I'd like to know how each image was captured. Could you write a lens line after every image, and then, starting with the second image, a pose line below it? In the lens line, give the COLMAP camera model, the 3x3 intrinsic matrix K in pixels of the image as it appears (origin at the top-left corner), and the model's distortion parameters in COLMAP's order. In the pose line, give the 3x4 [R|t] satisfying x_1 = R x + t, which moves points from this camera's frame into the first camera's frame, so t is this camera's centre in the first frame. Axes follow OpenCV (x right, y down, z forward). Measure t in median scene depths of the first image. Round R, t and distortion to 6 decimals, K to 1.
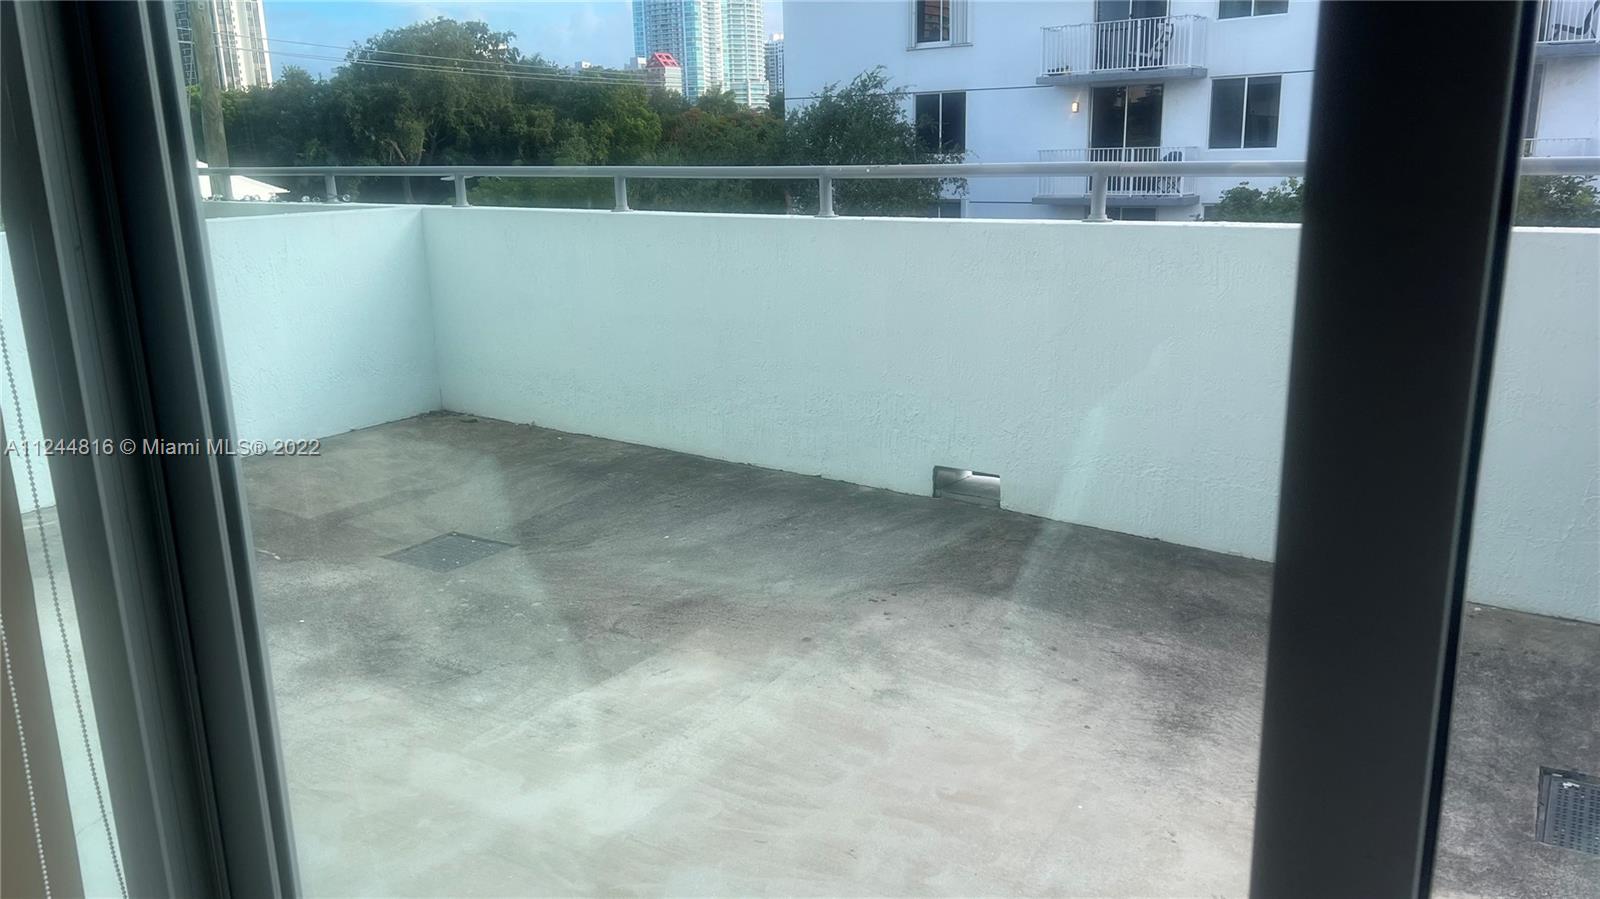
lens RADIAL K [[1197.0, 0, 791.3], [0, 1197.0, 443.7], [0, 0, 1]] dist [0.000475, -0.007235]
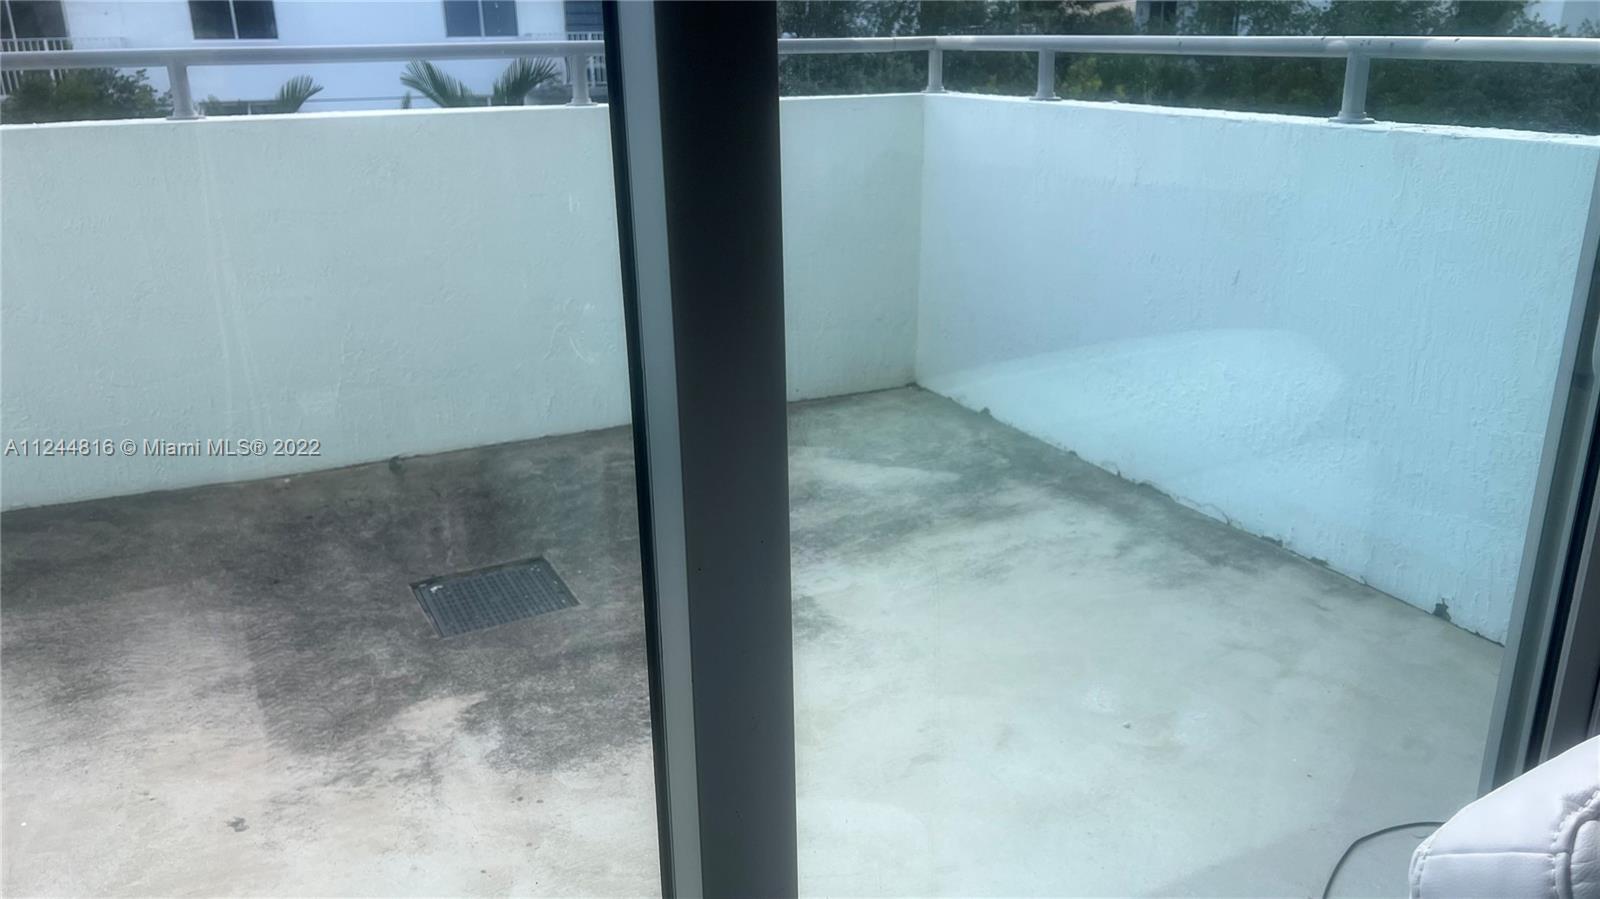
lens RADIAL K [[1197.0, 0, 791.9], [0, 1197.0, 450.3], [0, 0, 1]] dist [0.000475, -0.007235]
pose [[0.478079, -0.275486, 0.833995, -0.126577], [0.205760, 0.958243, 0.198578, -0.011236], [-0.853875, 0.076667, 0.514800, 0.057133]]
